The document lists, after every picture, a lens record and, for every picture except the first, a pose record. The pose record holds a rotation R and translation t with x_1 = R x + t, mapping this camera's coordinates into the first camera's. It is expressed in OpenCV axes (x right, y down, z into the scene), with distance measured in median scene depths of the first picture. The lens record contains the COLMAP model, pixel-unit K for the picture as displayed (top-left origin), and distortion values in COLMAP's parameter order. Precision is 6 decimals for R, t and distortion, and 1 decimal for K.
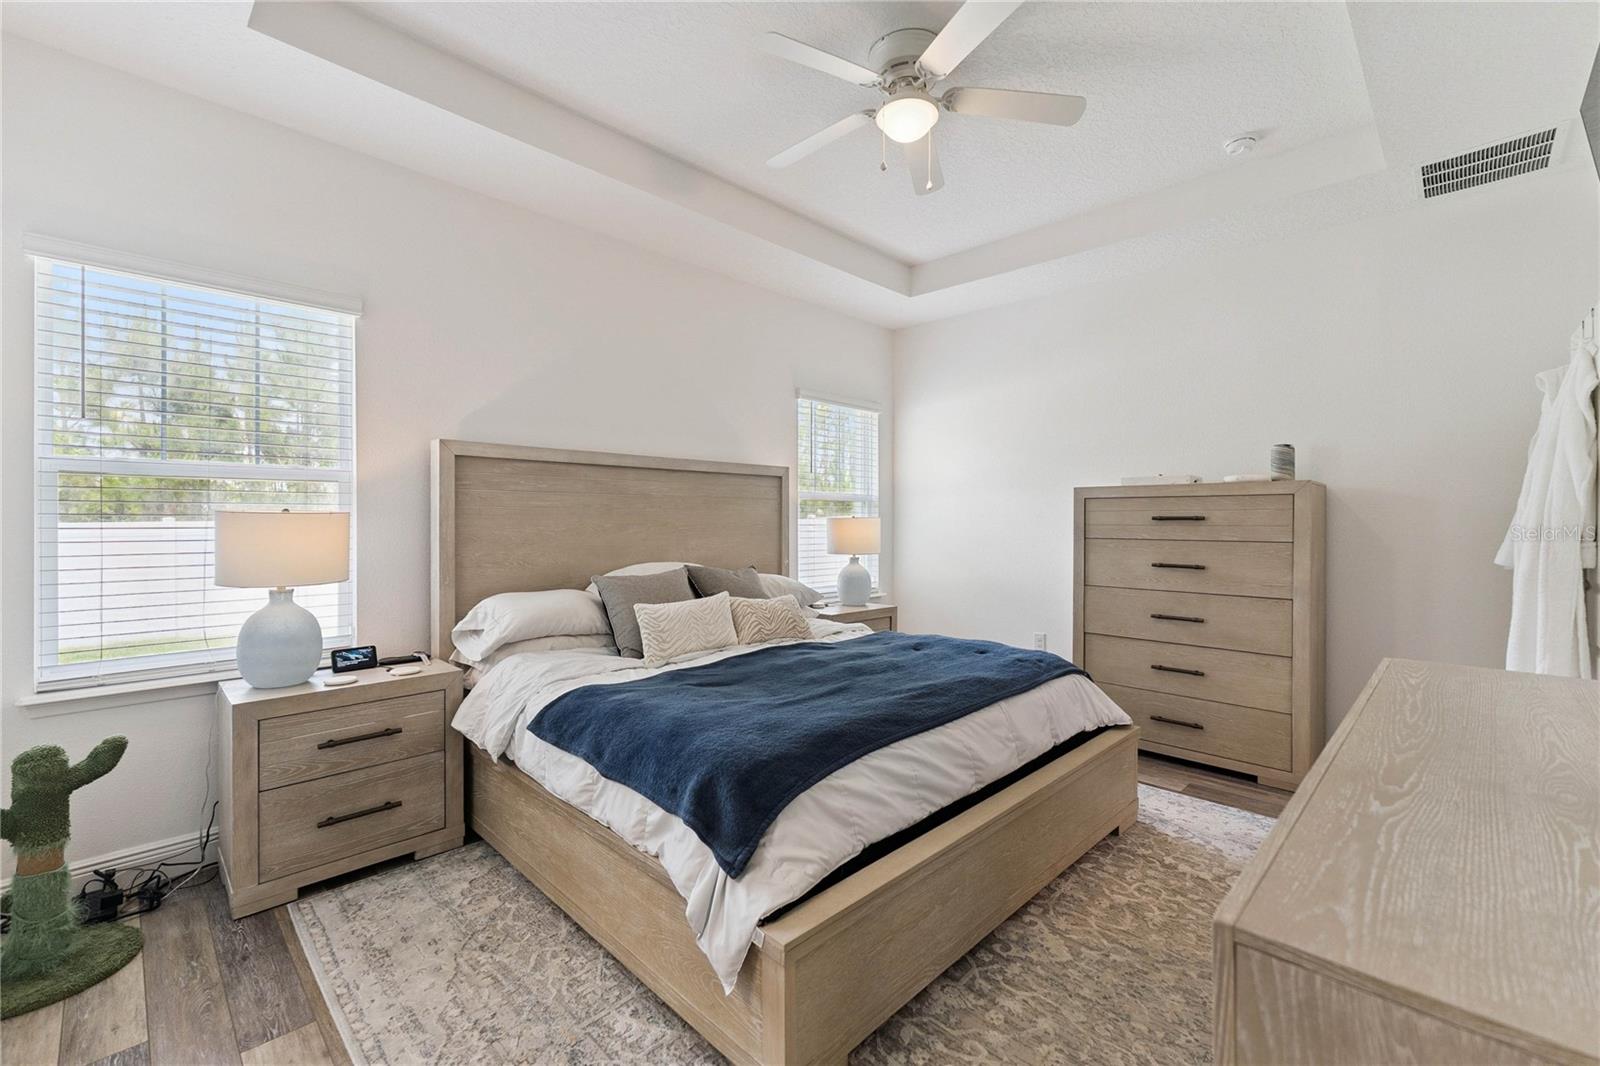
lens RADIAL K [[674.6, 0, 796.8], [0, 674.6, 520.2], [0, 0, 1]] dist [0.001681, 0.000152]
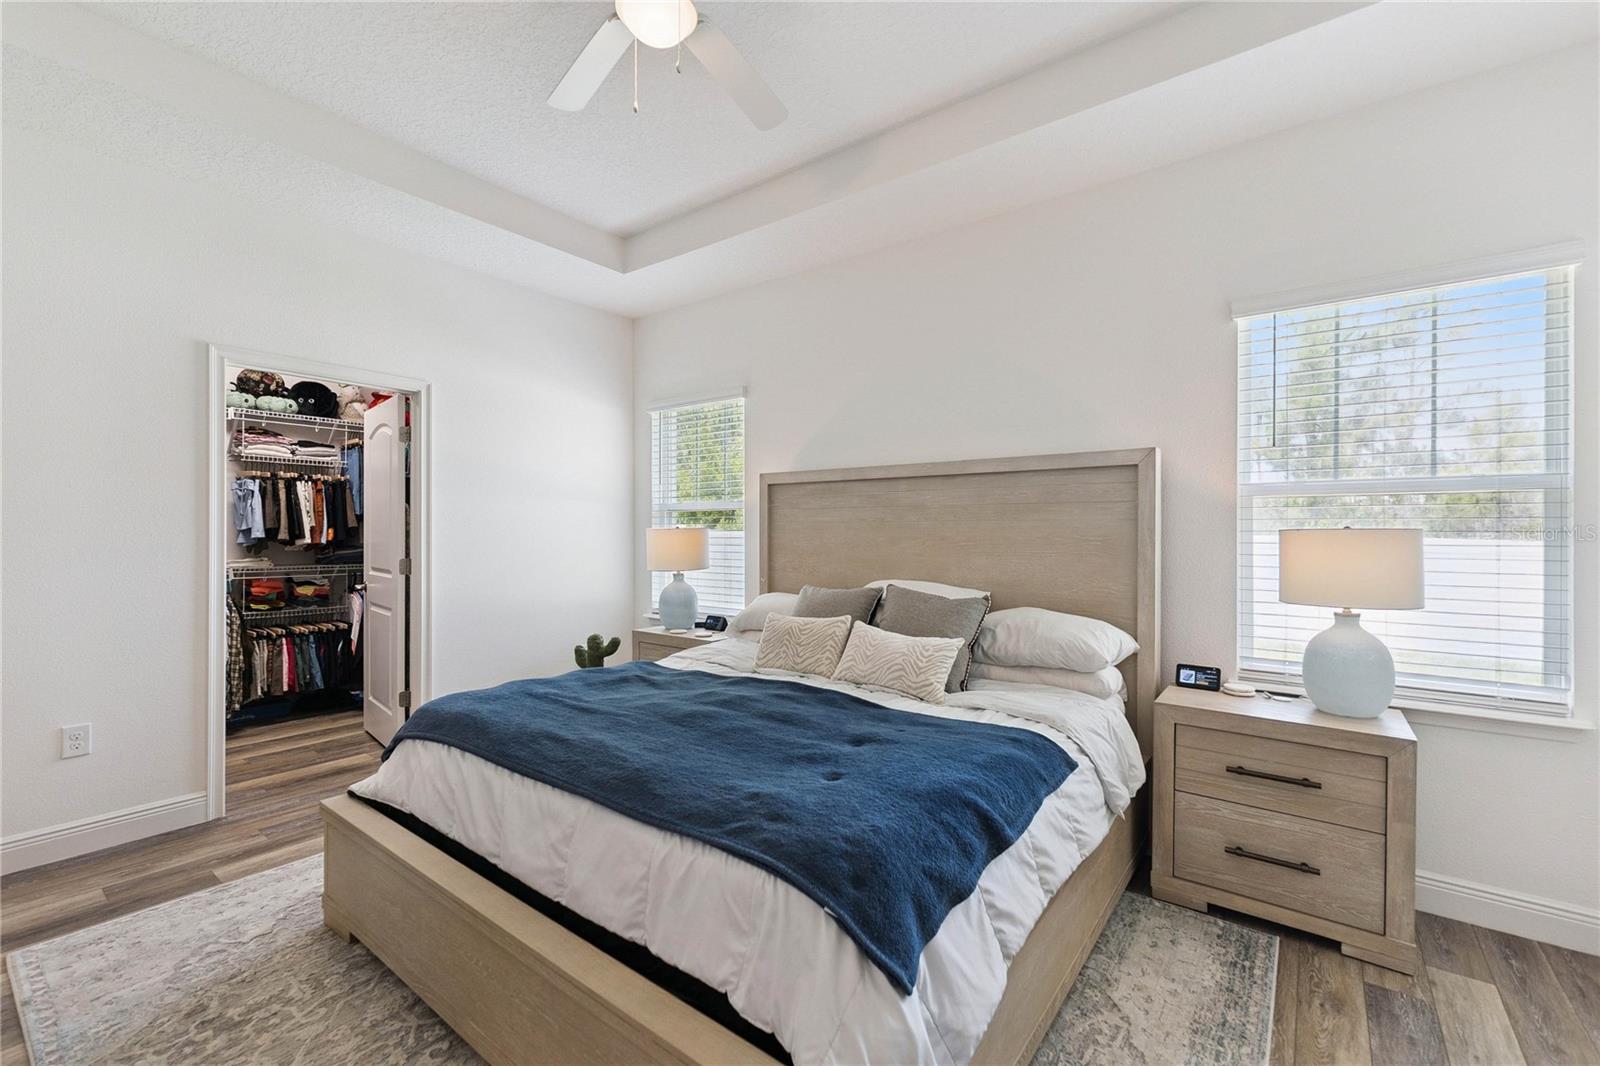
lens RADIAL K [[702.8, 0, 800.0], [0, 702.8, 533.0], [0, 0, 1]] dist [0.025936, 0.000016]
pose [[0.102045, -0.001998, -0.994778, 0.691603], [-0.004332, 0.999988, -0.002453, 0.000509], [0.994770, 0.004560, 0.102035, 0.762998]]
